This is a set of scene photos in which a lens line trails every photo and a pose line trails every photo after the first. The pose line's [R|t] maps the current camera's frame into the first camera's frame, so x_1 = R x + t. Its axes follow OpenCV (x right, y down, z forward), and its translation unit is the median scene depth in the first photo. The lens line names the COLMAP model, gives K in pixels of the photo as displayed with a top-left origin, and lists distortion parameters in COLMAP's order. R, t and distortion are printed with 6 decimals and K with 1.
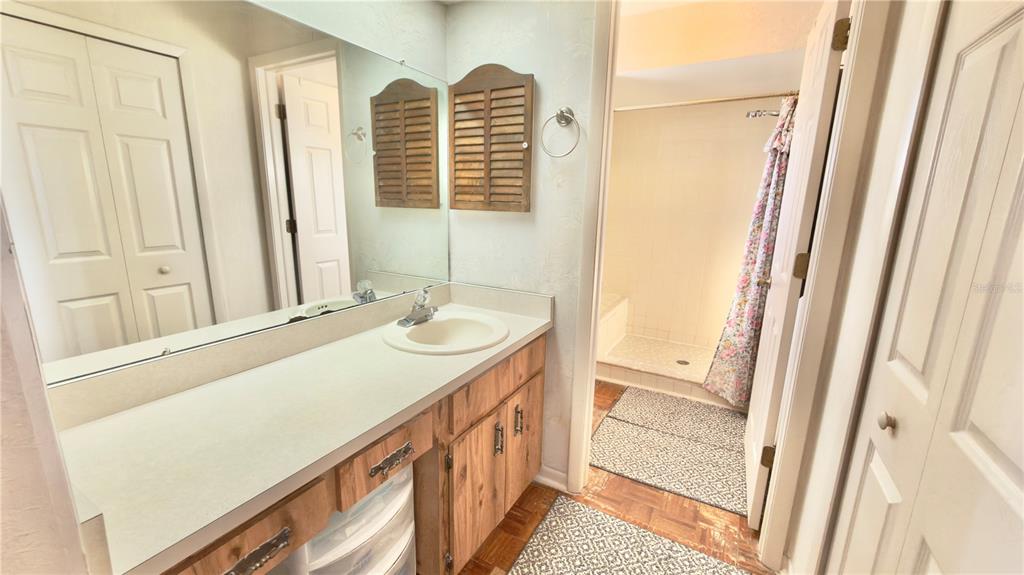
lens RADIAL K [[408.2, 0, 512.0], [0, 408.2, 287.5], [0, 0, 1]] dist [0.000328, 0.000181]
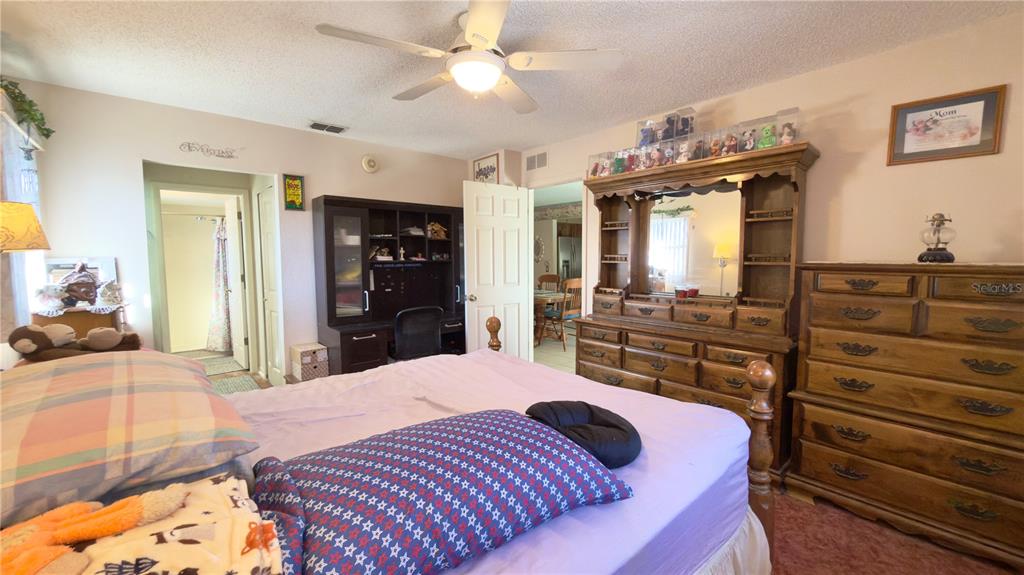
lens RADIAL K [[407.5, 0, 512.2], [0, 407.5, 286.8], [0, 0, 1]] dist [0.000902, -0.000083]
pose [[0.320509, -0.093031, 0.942666, -1.041122], [0.212580, 0.976846, 0.024127, 0.240708], [-0.923084, 0.192659, 0.332864, -1.277523]]
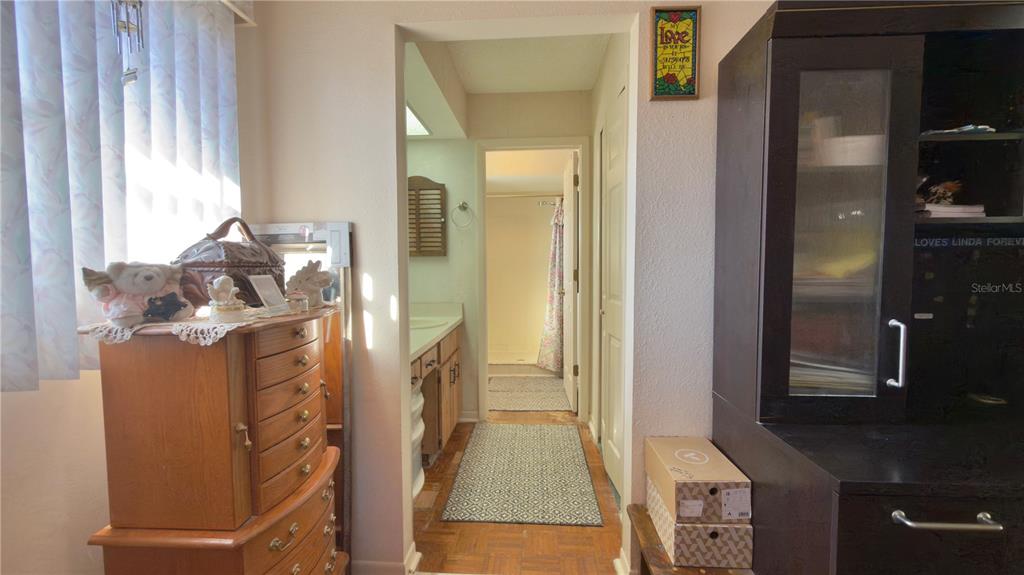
lens RADIAL K [[408.2, 0, 512.0], [0, 408.2, 287.5], [0, 0, 1]] dist [0.000328, 0.000181]
pose [[0.894556, -0.052614, 0.443848, -0.352956], [0.120031, 0.984848, -0.125172, 0.146985], [-0.430537, 0.165248, 0.887317, -0.481981]]
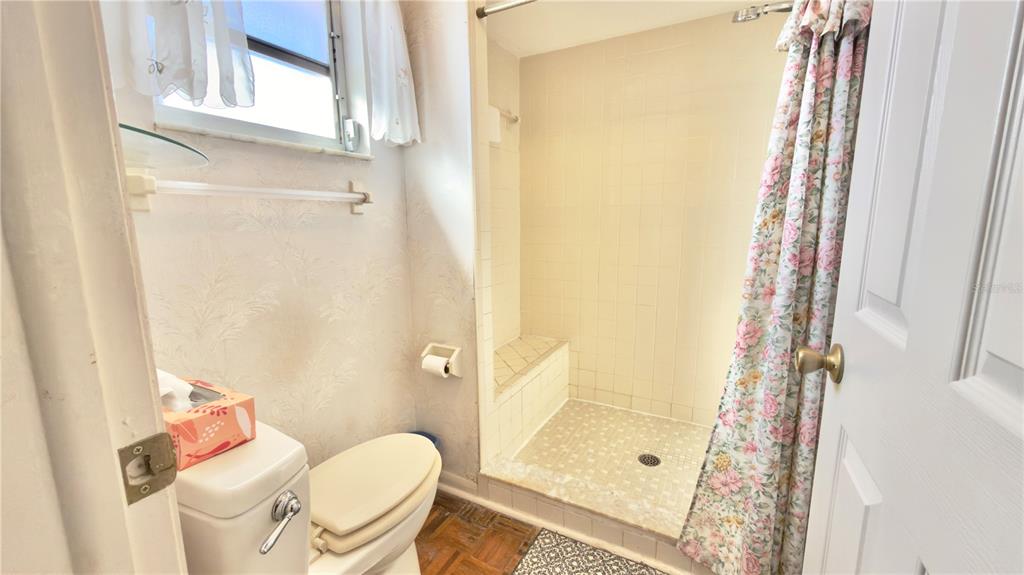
lens RADIAL K [[408.2, 0, 512.0], [0, 408.2, 287.5], [0, 0, 1]] dist [0.000328, 0.000181]
pose [[0.999355, -0.031697, 0.016868, 0.308884], [0.032517, 0.998181, -0.050763, -0.056313], [-0.015228, 0.051279, 0.998568, 0.569439]]
